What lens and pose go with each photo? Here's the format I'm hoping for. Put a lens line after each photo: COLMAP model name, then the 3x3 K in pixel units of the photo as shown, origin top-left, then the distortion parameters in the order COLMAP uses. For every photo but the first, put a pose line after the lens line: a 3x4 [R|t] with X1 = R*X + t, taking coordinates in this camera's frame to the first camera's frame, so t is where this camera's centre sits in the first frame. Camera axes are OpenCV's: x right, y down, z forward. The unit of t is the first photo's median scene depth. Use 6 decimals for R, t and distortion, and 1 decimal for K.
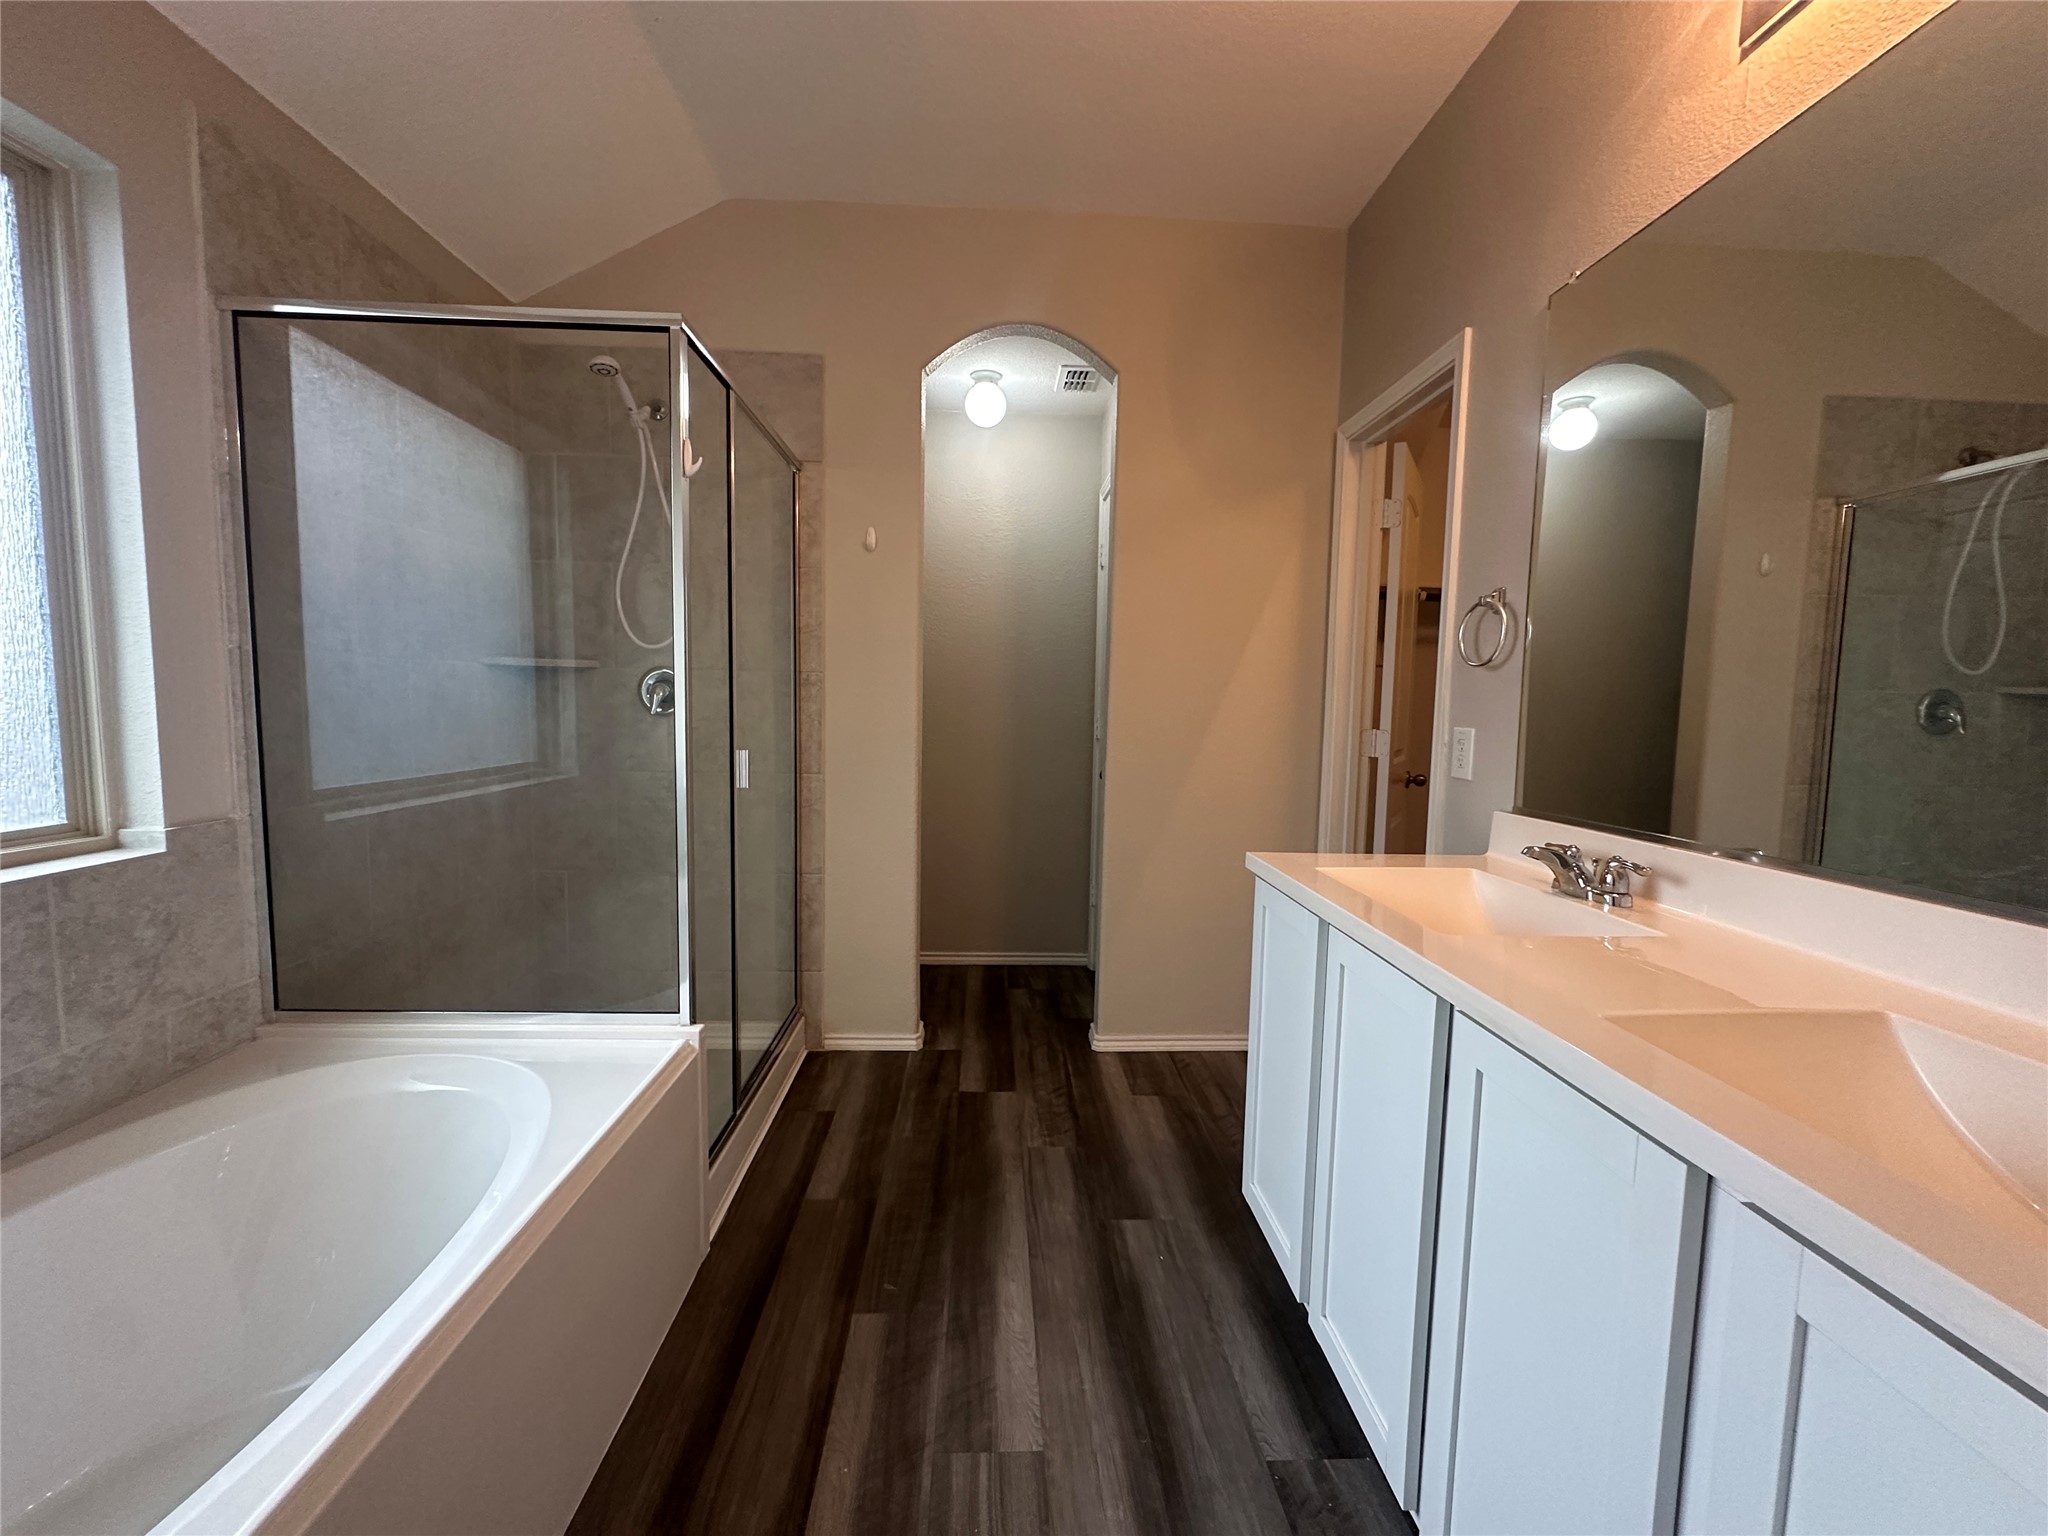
lens RADIAL K [[821.6, 0, 1020.7], [0, 821.6, 771.3], [0, 0, 1]] dist [-0.007750, 0.000884]
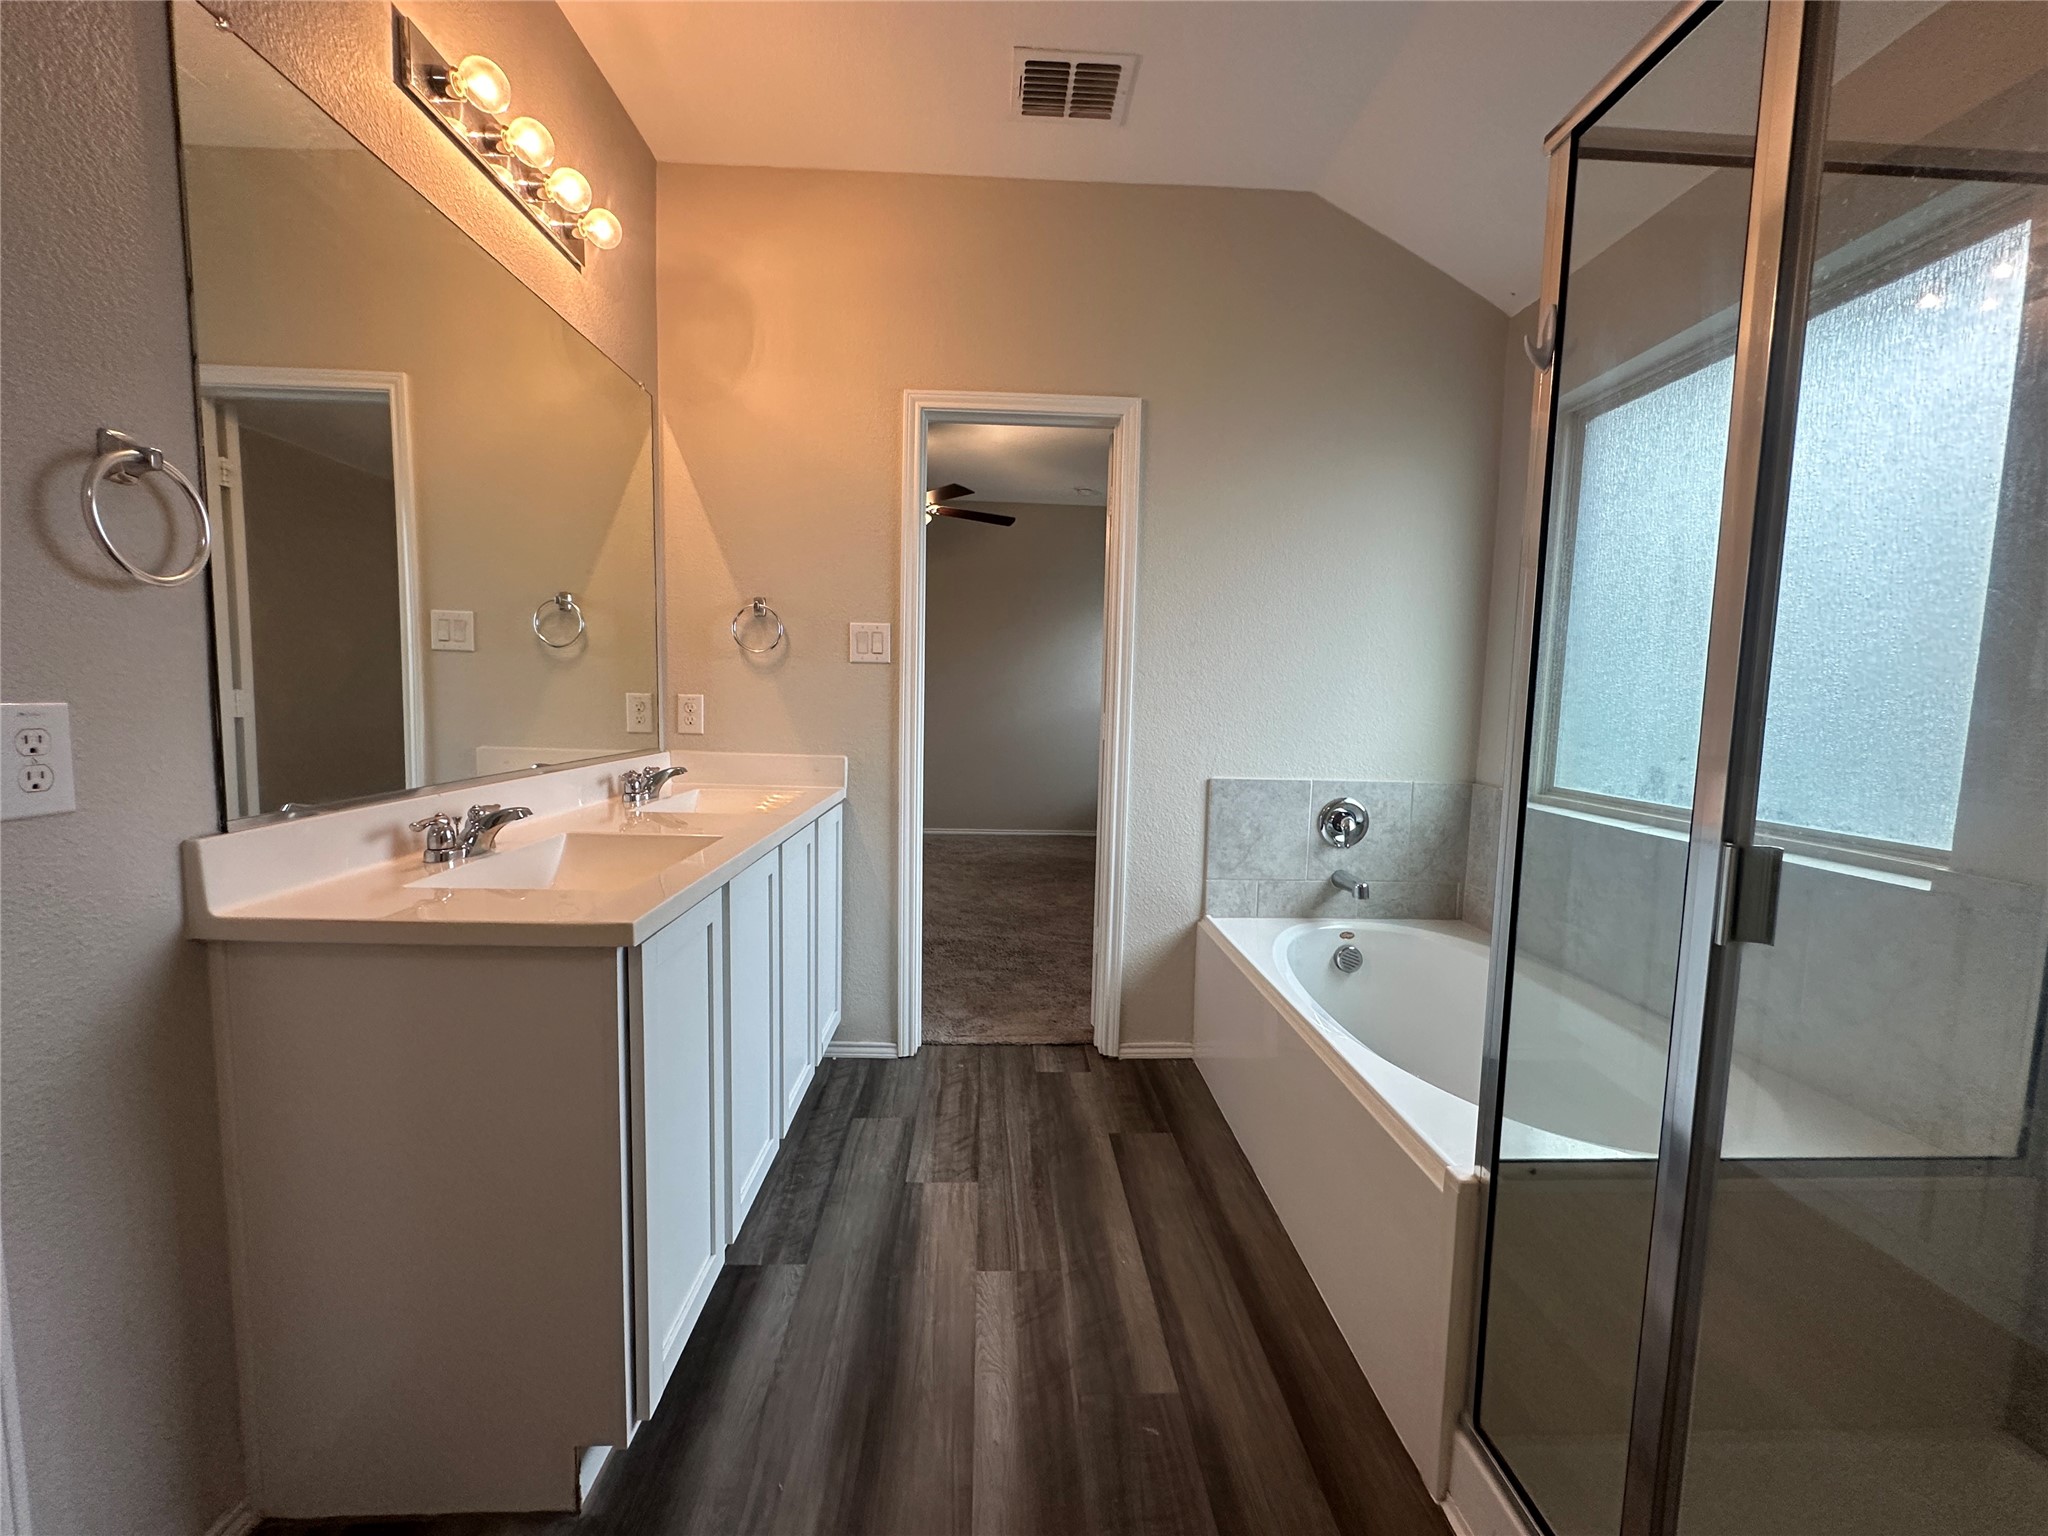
lens RADIAL K [[821.6, 0, 1021.3], [0, 821.6, 766.2], [0, 0, 1]] dist [-0.007750, 0.000884]
pose [[-0.999115, -0.041907, -0.003538, -0.004068], [-0.041897, 0.984466, 0.170502, -0.153309], [-0.003662, 0.170499, -0.985351, 1.882944]]
